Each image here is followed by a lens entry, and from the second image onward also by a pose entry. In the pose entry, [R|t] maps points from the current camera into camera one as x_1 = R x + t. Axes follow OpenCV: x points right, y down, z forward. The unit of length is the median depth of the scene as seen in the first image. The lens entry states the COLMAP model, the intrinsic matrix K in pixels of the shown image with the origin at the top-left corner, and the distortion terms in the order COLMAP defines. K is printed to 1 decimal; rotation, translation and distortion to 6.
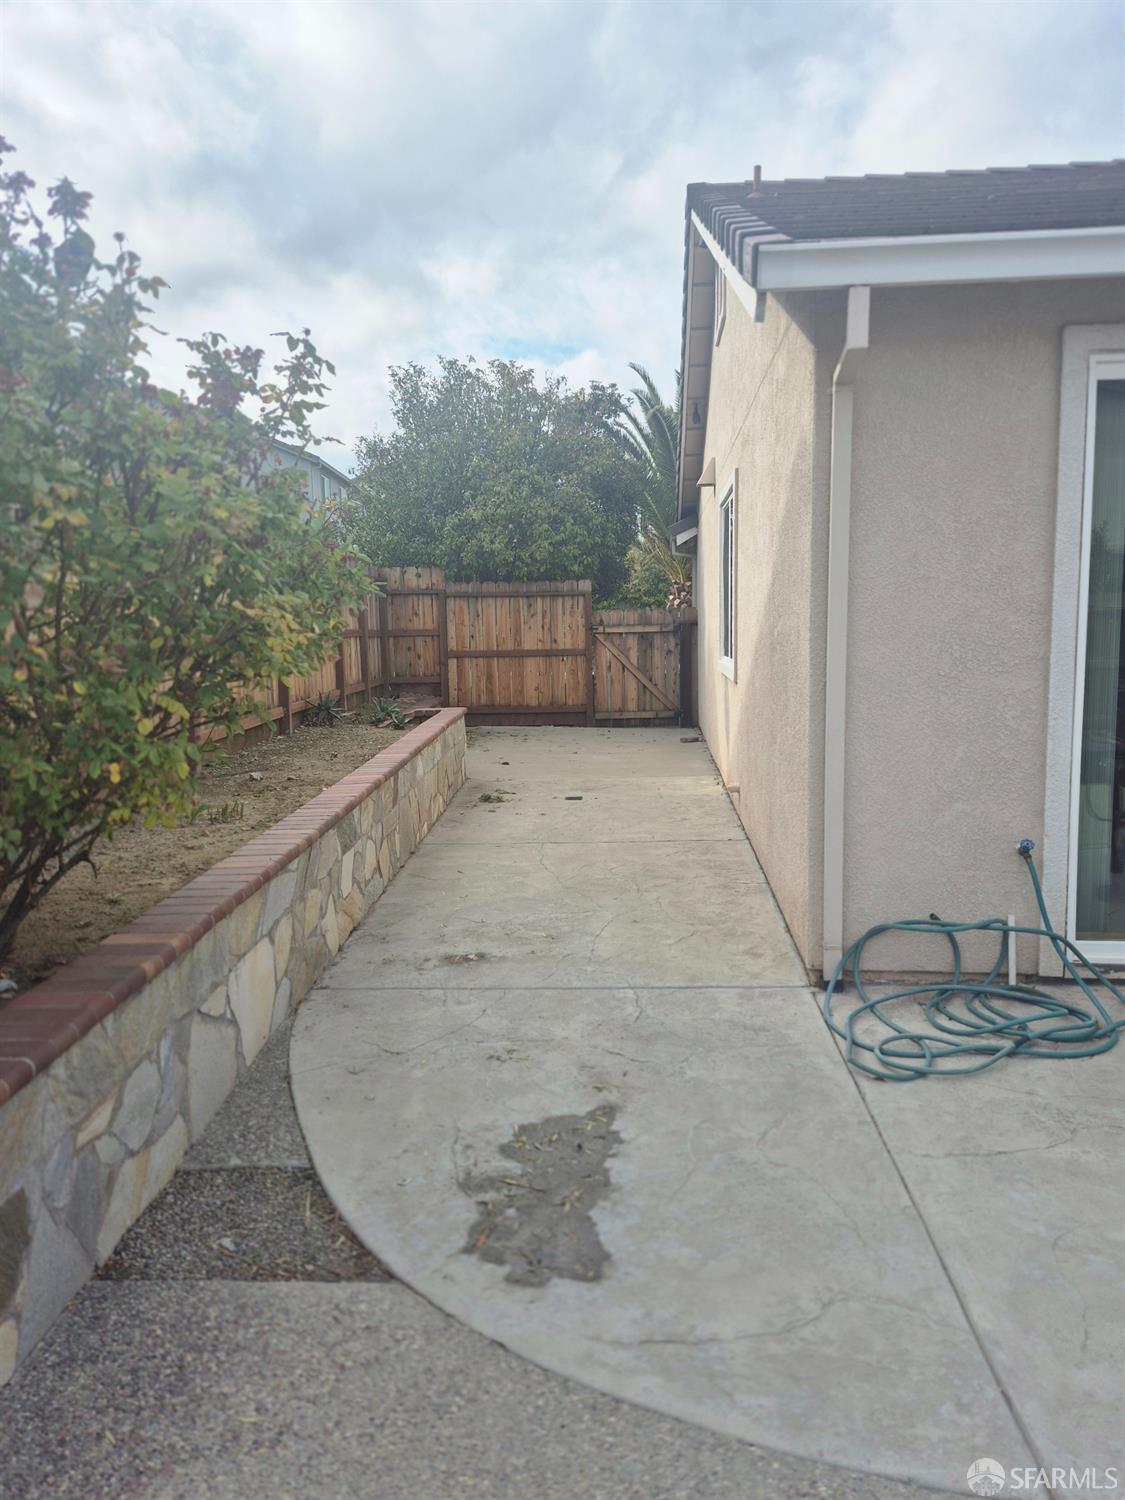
lens RADIAL K [[1035.7, 0, 563.0], [0, 1035.7, 749.1], [0, 0, 1]] dist [0.044399, -0.042011]
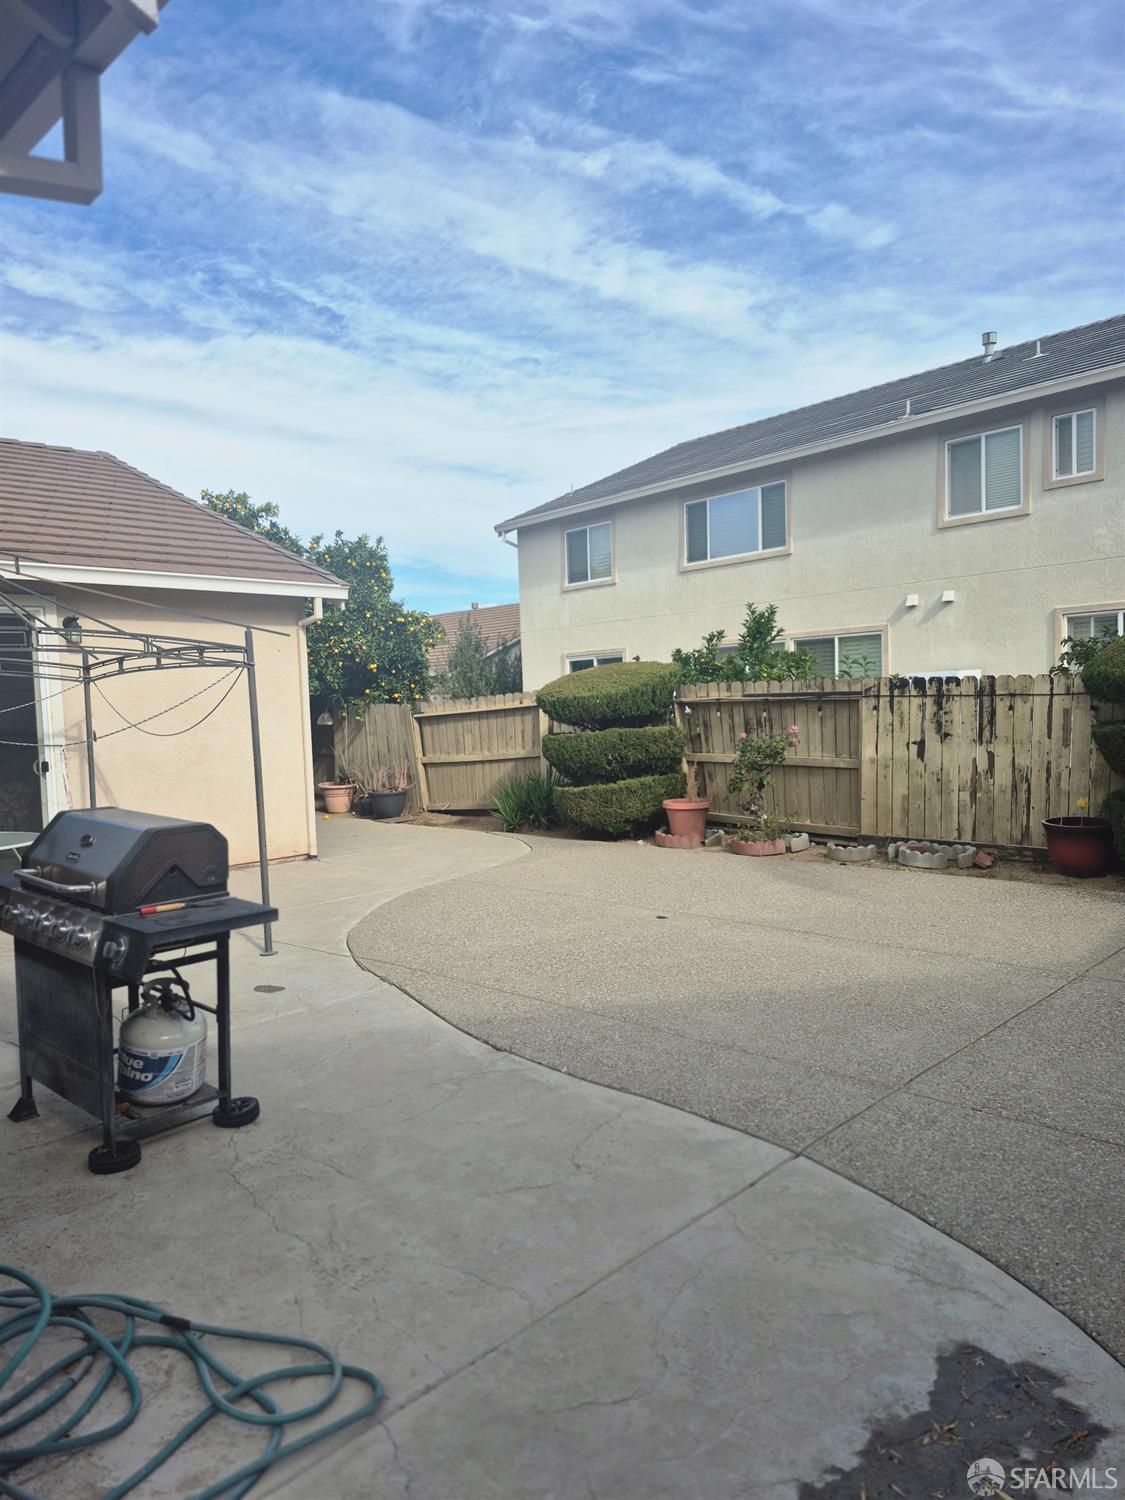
lens RADIAL K [[1035.7, 0, 552.9], [0, 1035.7, 777.8], [0, 0, 1]] dist [0.044399, -0.042011]
pose [[-0.764494, -0.000975, 0.644630, -0.295698], [0.125474, 0.980648, 0.150288, -0.215928], [-0.632302, 0.195778, -0.749577, 1.796965]]
